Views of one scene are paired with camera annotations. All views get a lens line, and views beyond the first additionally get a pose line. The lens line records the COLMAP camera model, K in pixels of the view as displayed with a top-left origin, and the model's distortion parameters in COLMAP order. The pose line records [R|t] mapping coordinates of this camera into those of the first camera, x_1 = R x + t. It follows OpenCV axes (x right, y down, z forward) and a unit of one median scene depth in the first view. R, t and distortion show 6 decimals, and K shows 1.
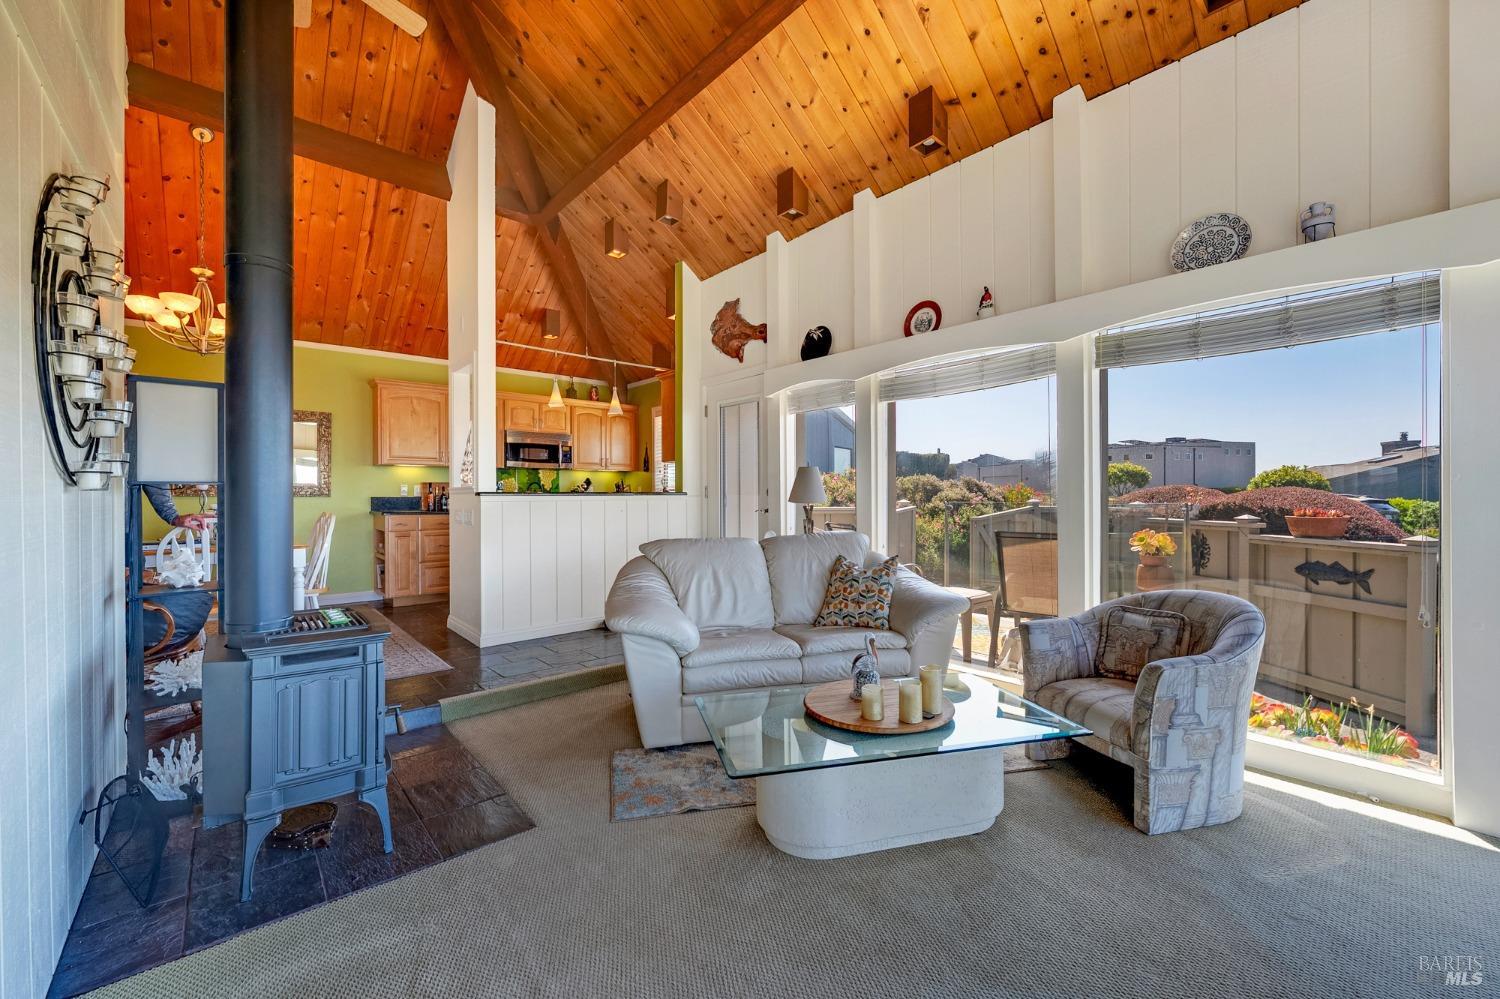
lens RADIAL K [[597.1, 0, 748.1], [0, 597.1, 497.7], [0, 0, 1]] dist [-0.008948, 0.001593]
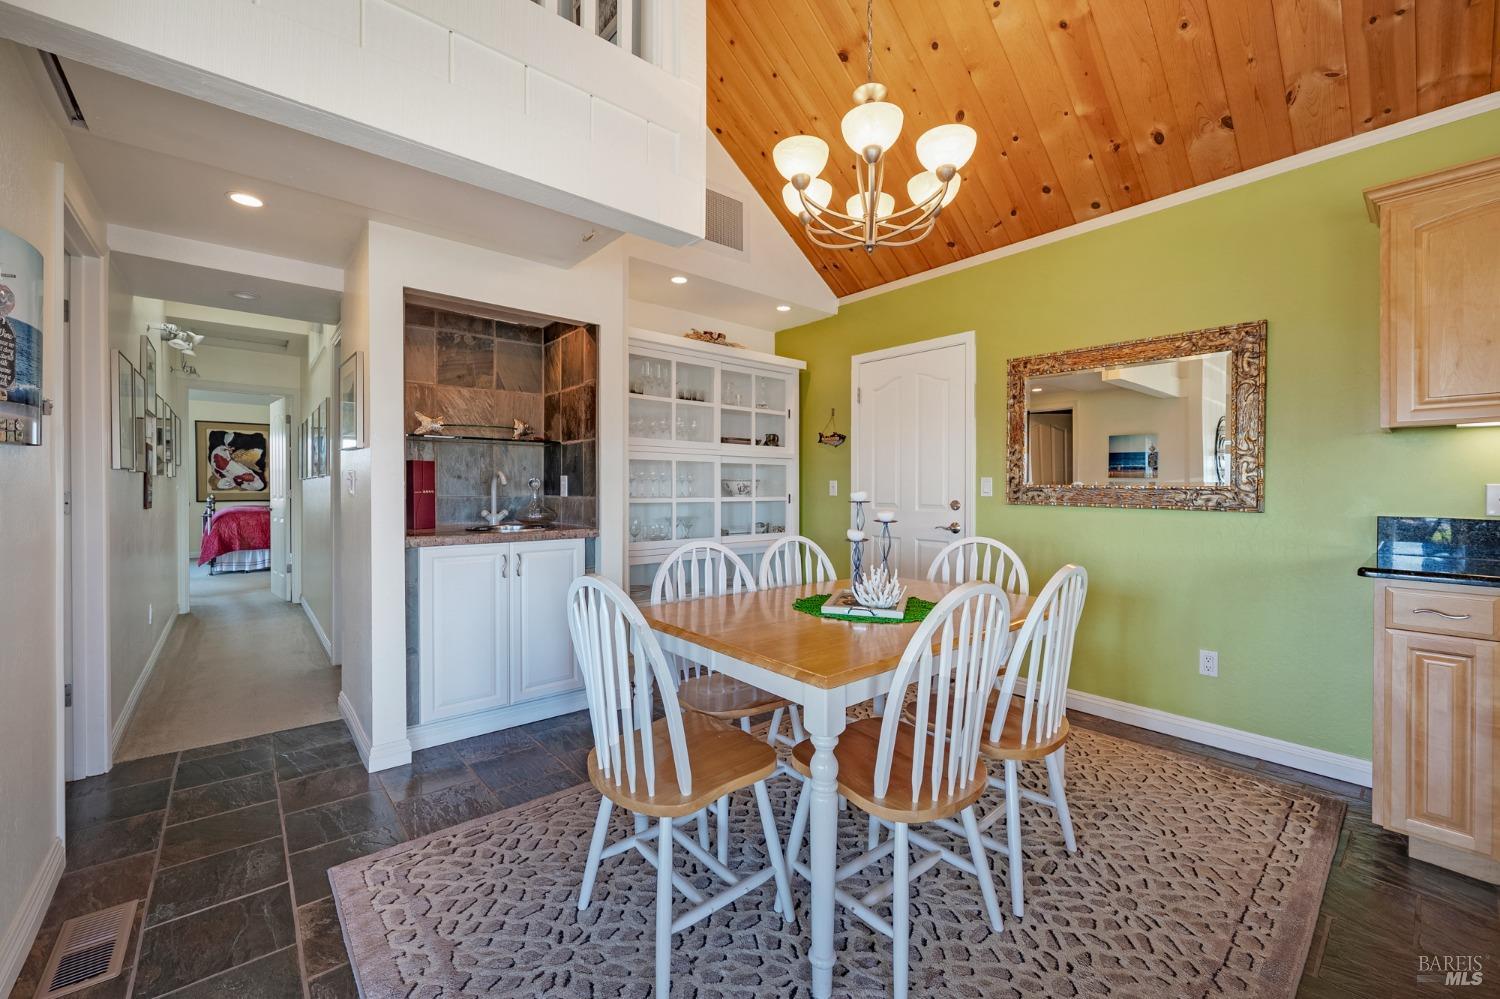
lens RADIAL K [[597.1, 0, 747.6], [0, 597.1, 493.5], [0, 0, 1]] dist [-0.008948, 0.001593]
pose [[-0.004315, 0.012970, -0.999907, -0.261586], [-0.004287, 0.999906, 0.012989, -0.019380], [0.999982, 0.004342, -0.004259, 0.621655]]
